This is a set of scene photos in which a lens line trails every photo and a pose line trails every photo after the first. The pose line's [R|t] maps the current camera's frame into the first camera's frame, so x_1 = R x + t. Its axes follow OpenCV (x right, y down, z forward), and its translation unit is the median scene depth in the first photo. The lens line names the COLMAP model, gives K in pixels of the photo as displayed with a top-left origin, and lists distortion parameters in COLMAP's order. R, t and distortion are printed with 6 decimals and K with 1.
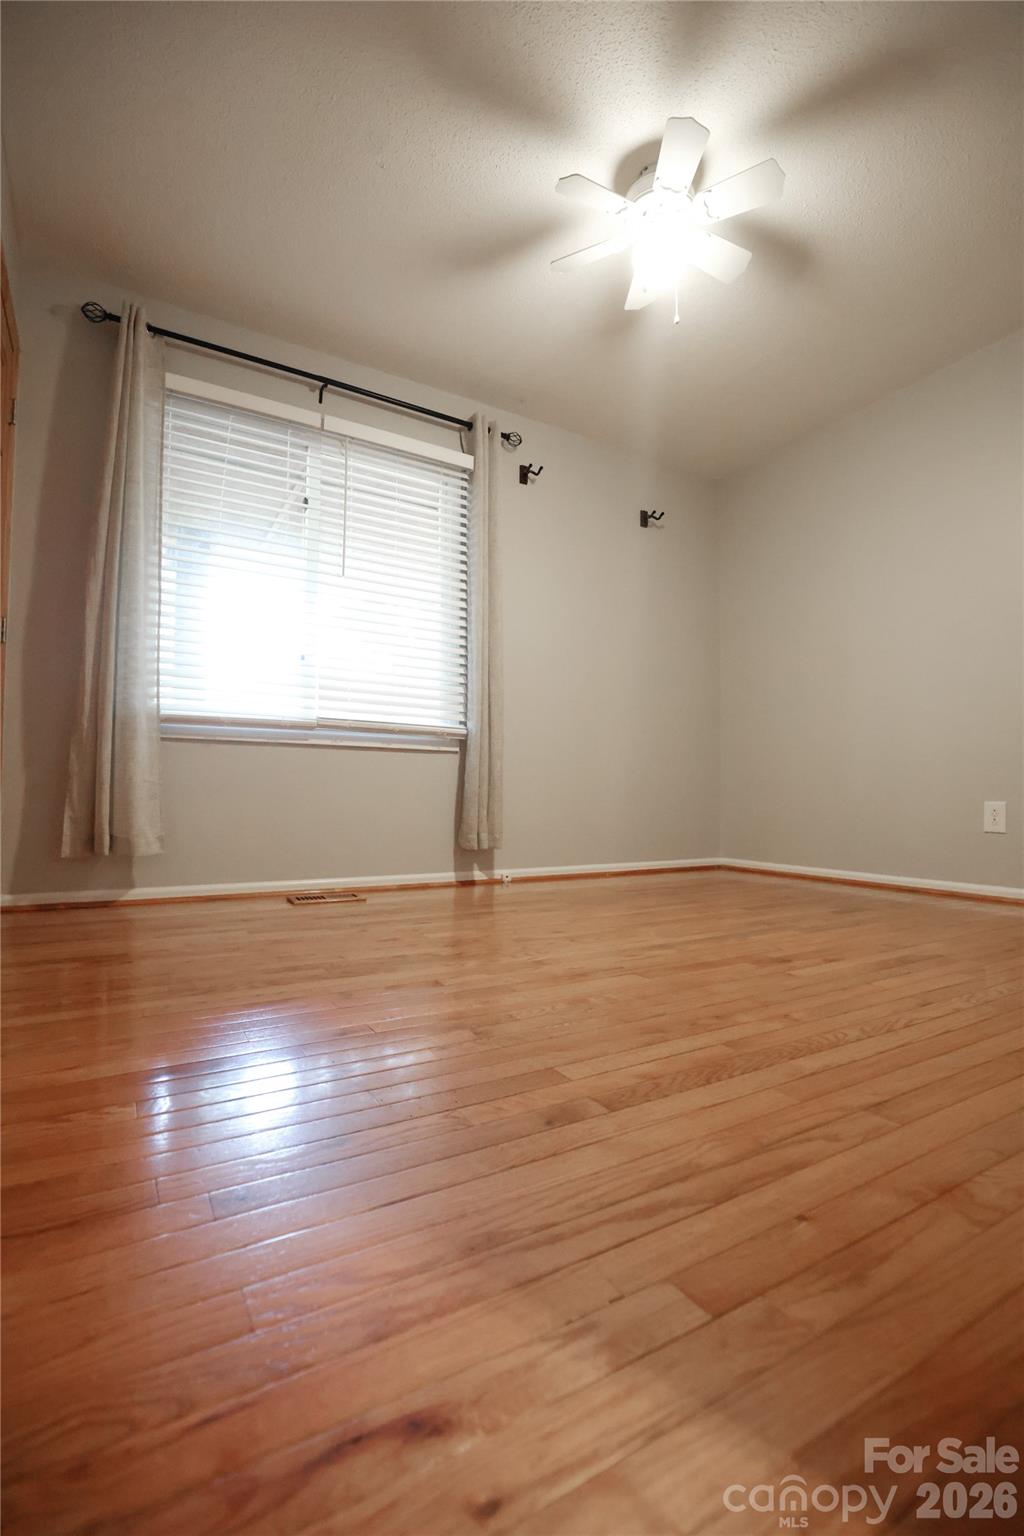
lens RADIAL K [[702.1, 0, 511.5], [0, 702.1, 767.0], [0, 0, 1]] dist [-0.023417, 0.000802]
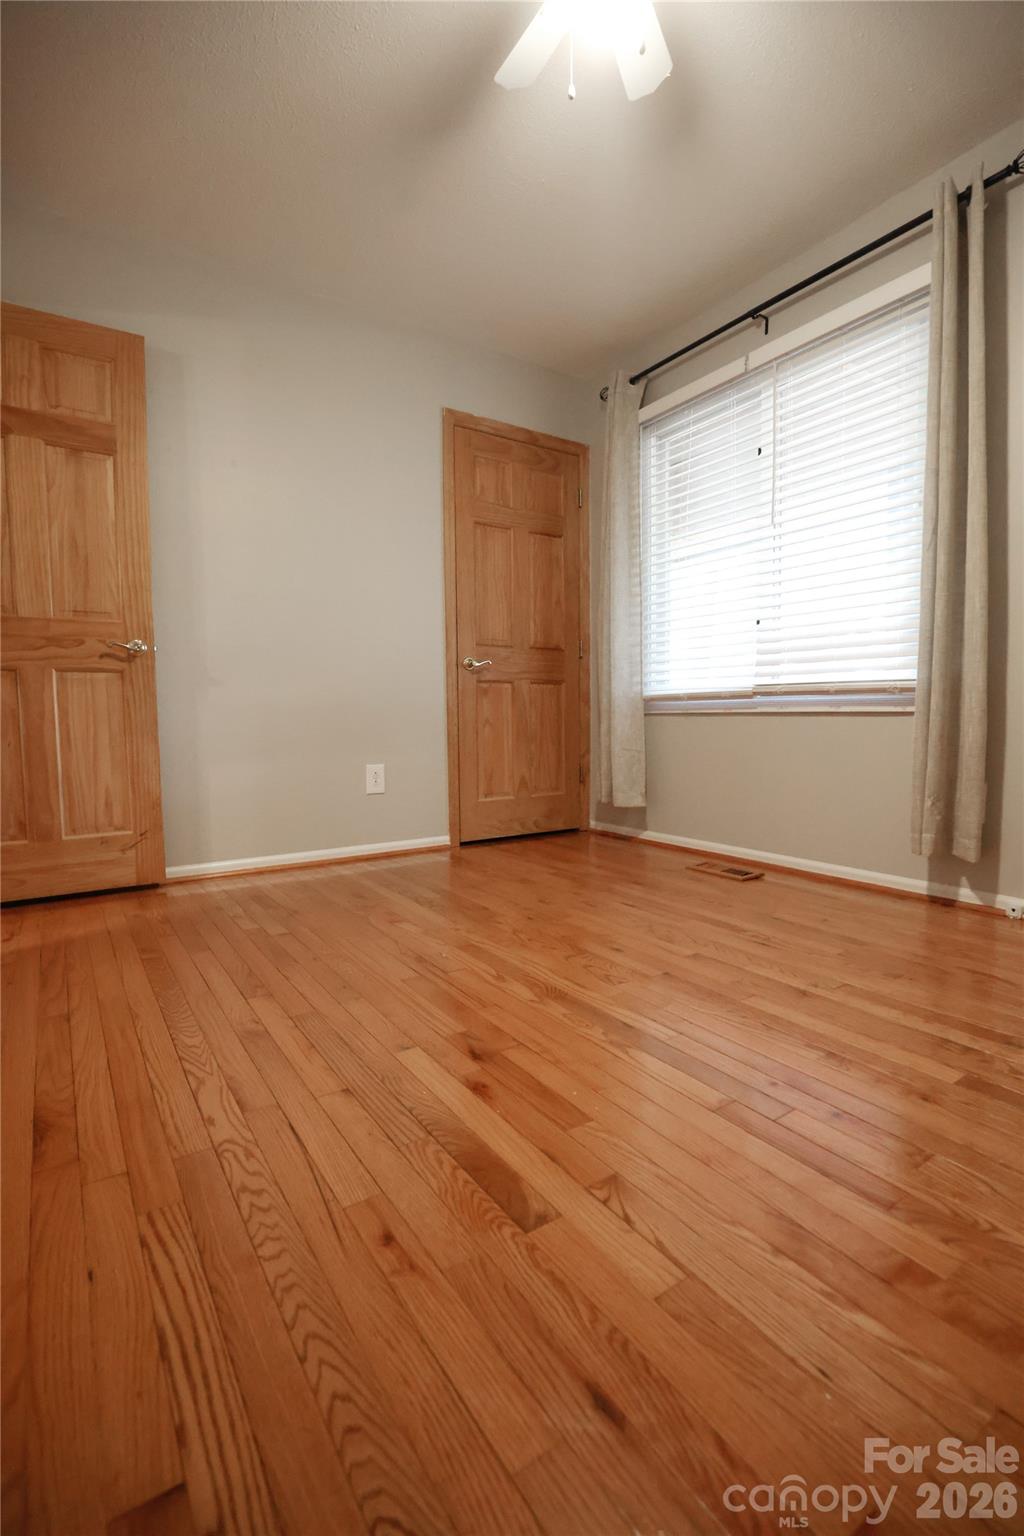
lens RADIAL K [[702.1, 0, 511.4], [0, 702.1, 765.5], [0, 0, 1]] dist [-0.023417, 0.000802]
pose [[0.058601, 0.060402, -0.996452, 0.644649], [0.050934, 0.996687, 0.063412, -0.037681], [0.996981, -0.054469, 0.055330, 0.594975]]
